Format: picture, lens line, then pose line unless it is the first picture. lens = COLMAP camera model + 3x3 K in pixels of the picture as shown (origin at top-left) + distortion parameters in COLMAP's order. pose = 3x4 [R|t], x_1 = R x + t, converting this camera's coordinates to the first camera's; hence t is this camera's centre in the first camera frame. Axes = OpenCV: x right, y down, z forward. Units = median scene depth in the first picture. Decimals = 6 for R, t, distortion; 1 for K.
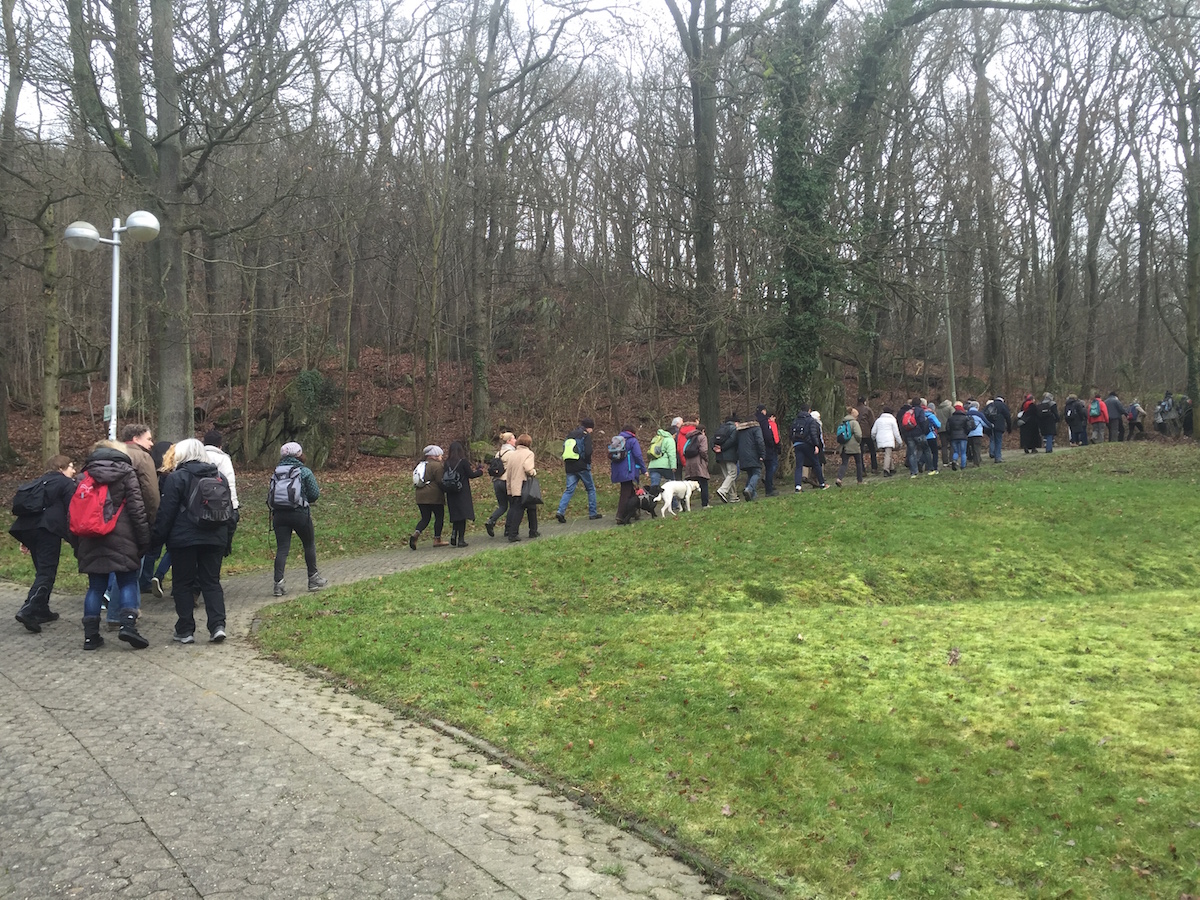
lens RADIAL K [[1020.1, 0, 591.4], [0, 1020.1, 442.2], [0, 0, 1]] dist [0.002589, -0.008888]
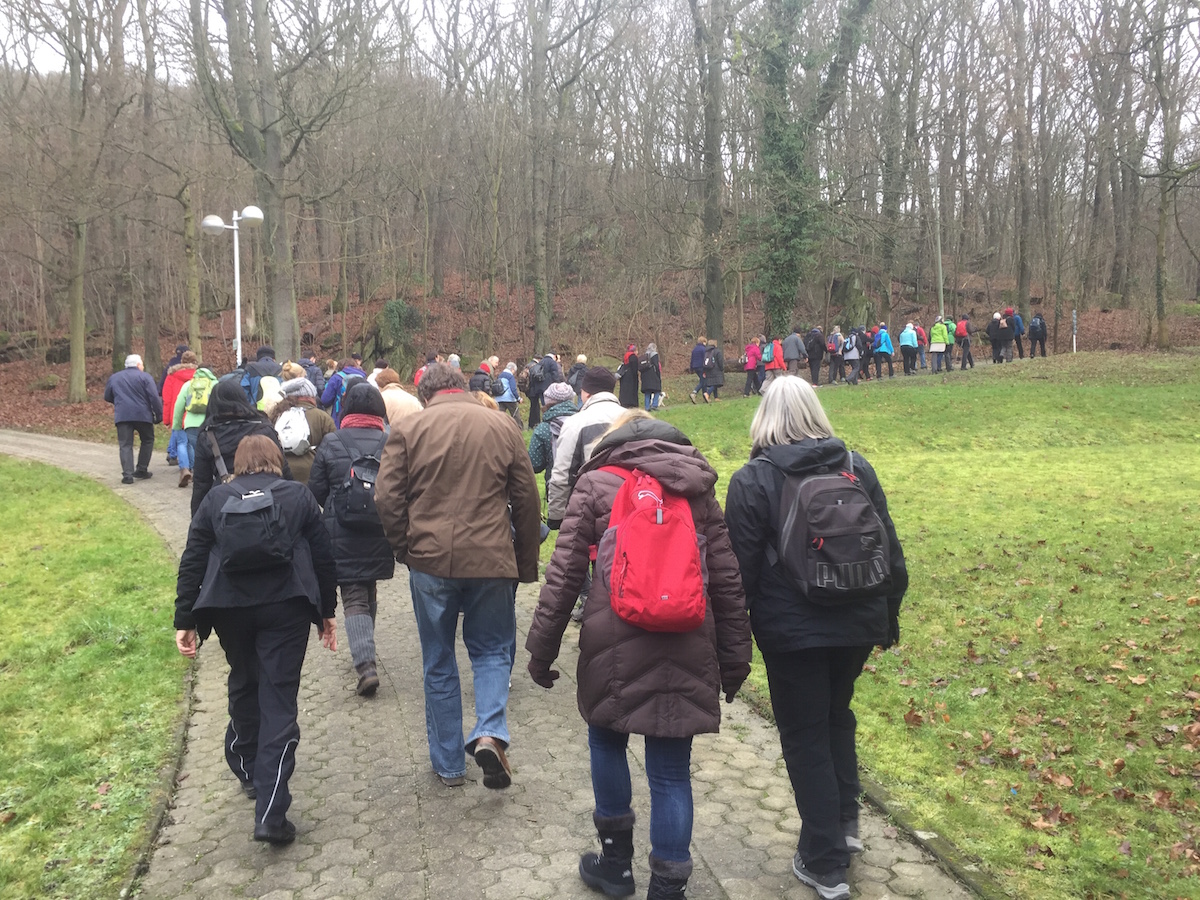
lens RADIAL K [[1020.1, 0, 608.7], [0, 1020.1, 453.5], [0, 0, 1]] dist [0.002589, -0.008888]
pose [[0.995349, -0.002592, -0.096305, 0.096431], [0.011886, 0.995306, 0.096050, -0.003316], [0.095604, -0.096748, 0.990707, -0.200319]]
